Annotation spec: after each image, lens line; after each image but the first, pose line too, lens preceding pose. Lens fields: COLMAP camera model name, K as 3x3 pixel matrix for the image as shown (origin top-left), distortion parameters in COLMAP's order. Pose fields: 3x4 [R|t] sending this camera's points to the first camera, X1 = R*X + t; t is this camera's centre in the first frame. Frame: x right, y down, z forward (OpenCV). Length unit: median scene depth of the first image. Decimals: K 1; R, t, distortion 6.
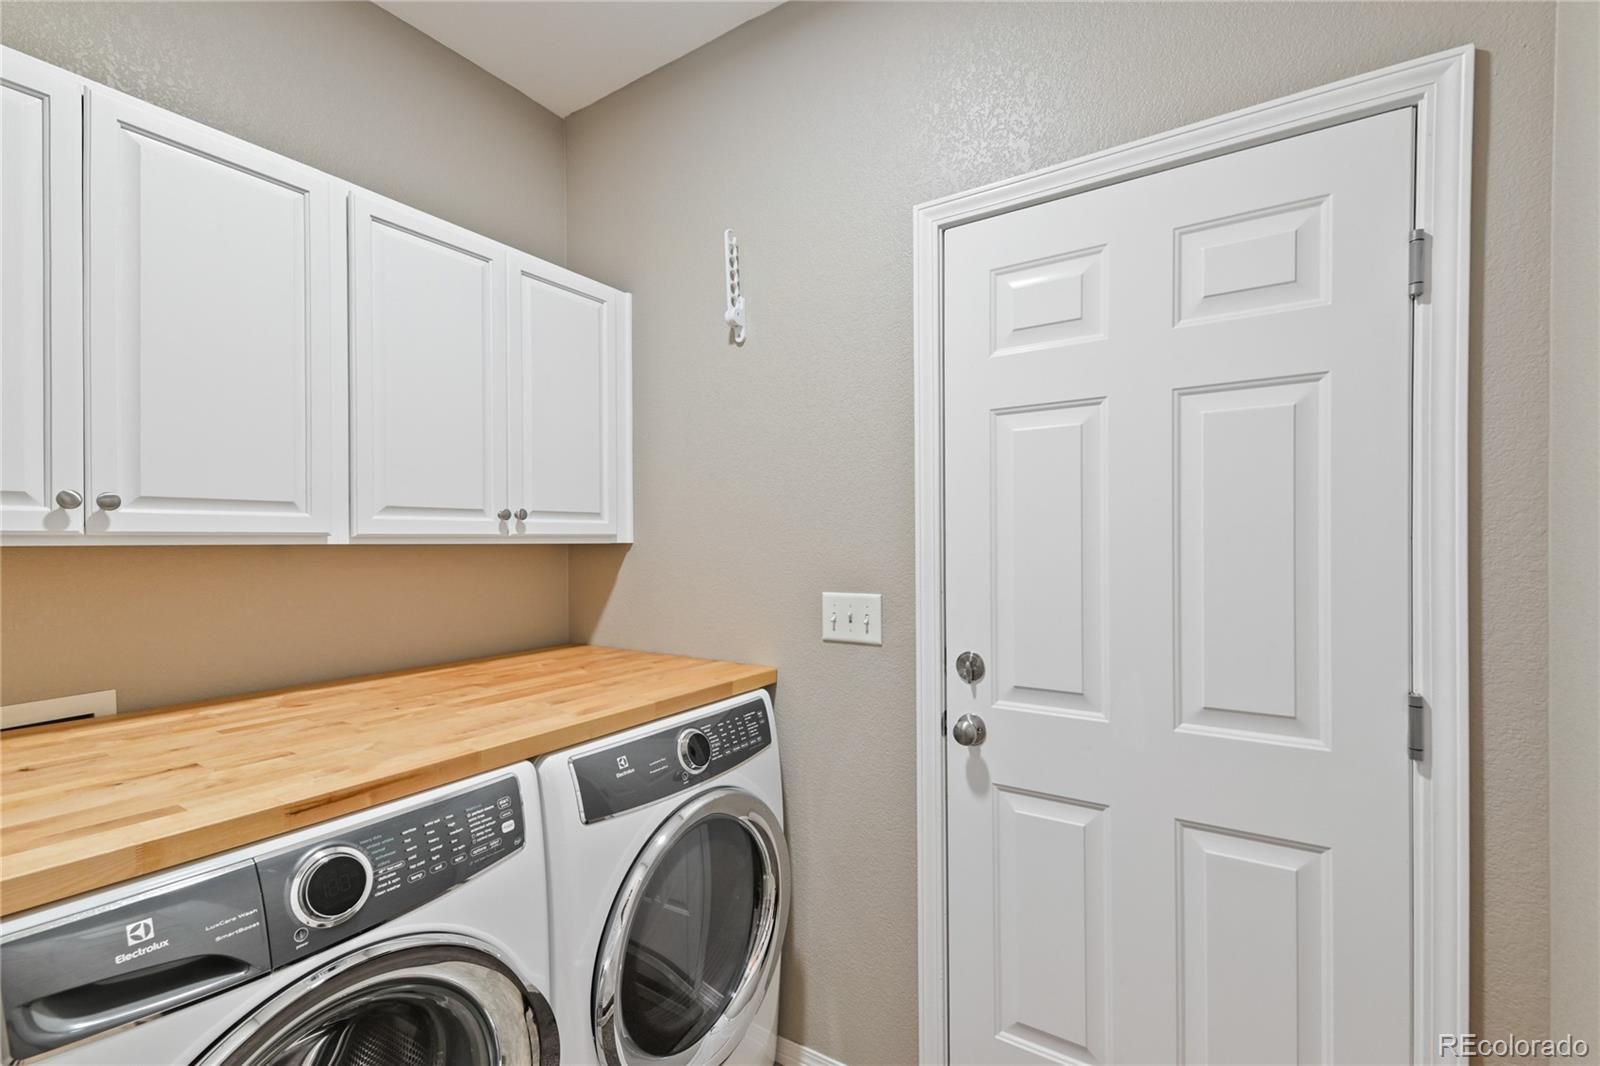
lens RADIAL K [[686.3, 0, 782.3], [0, 686.3, 534.6], [0, 0, 1]] dist [0.000090, -0.000369]
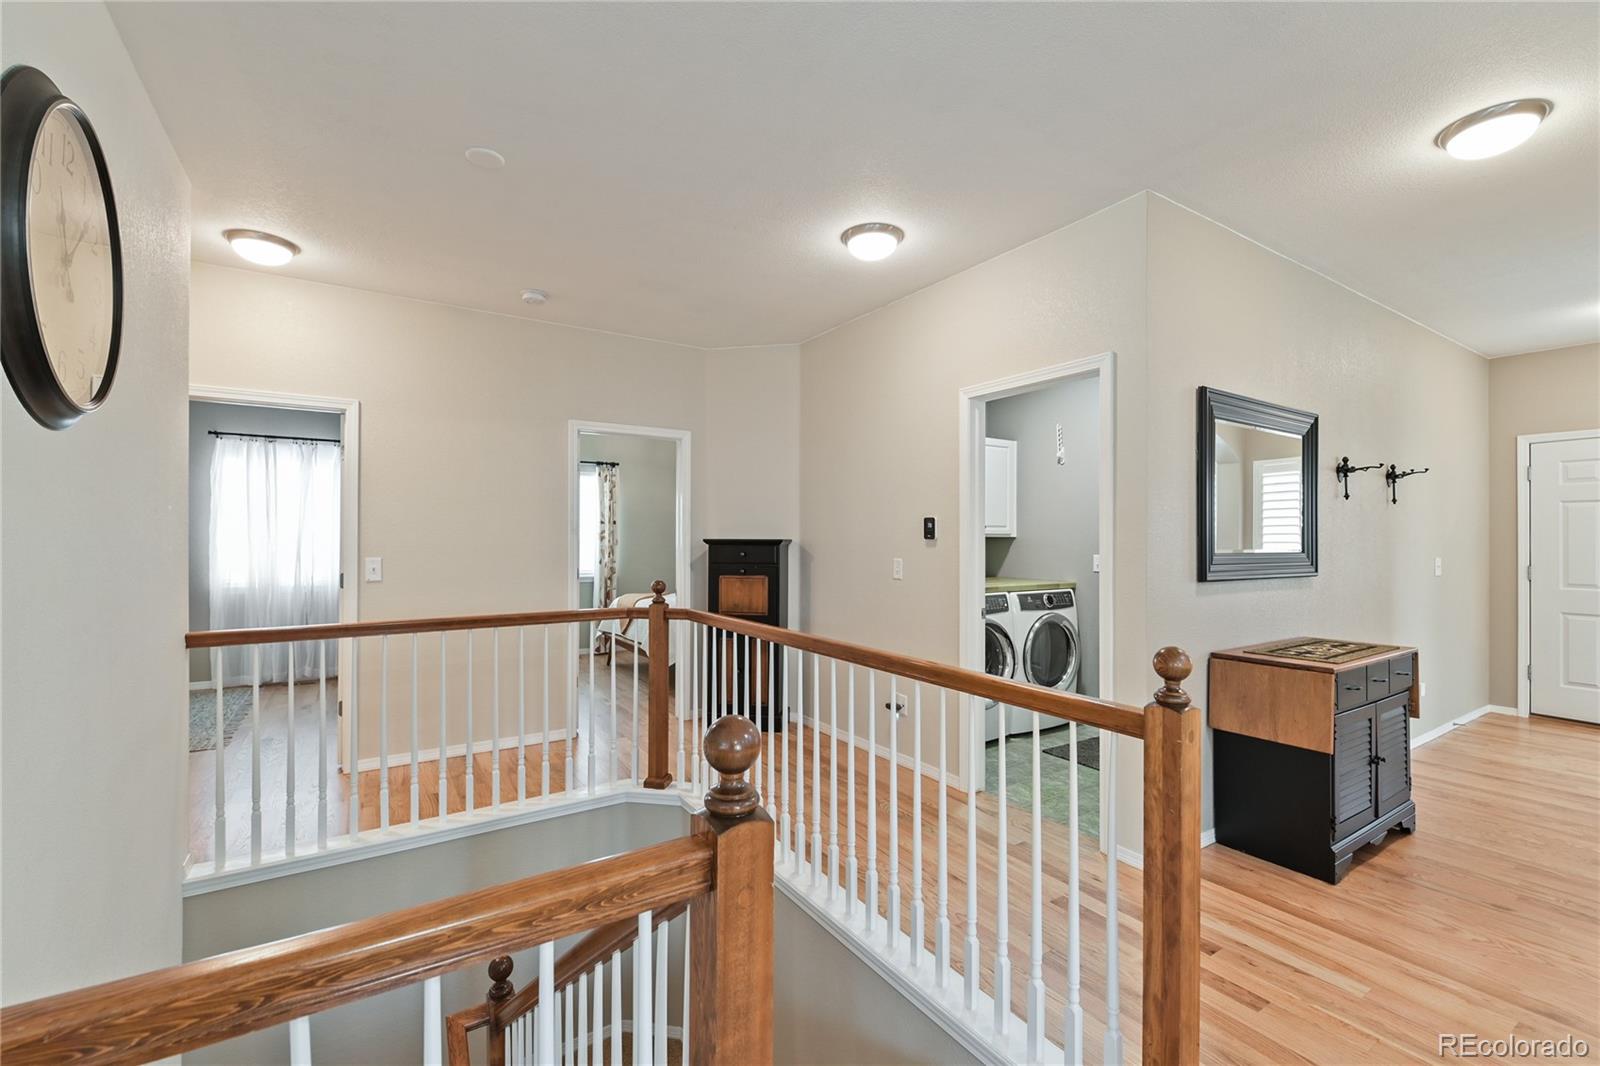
lens RADIAL K [[677.7, 0, 819.6], [0, 677.7, 530.6], [0, 0, 1]] dist [-0.005590, -0.000336]
pose [[0.931417, 0.003737, -0.363935, 0.026667], [-0.005653, 0.999975, -0.004201, 0.003626], [0.363910, 0.005970, 0.931415, -2.309155]]
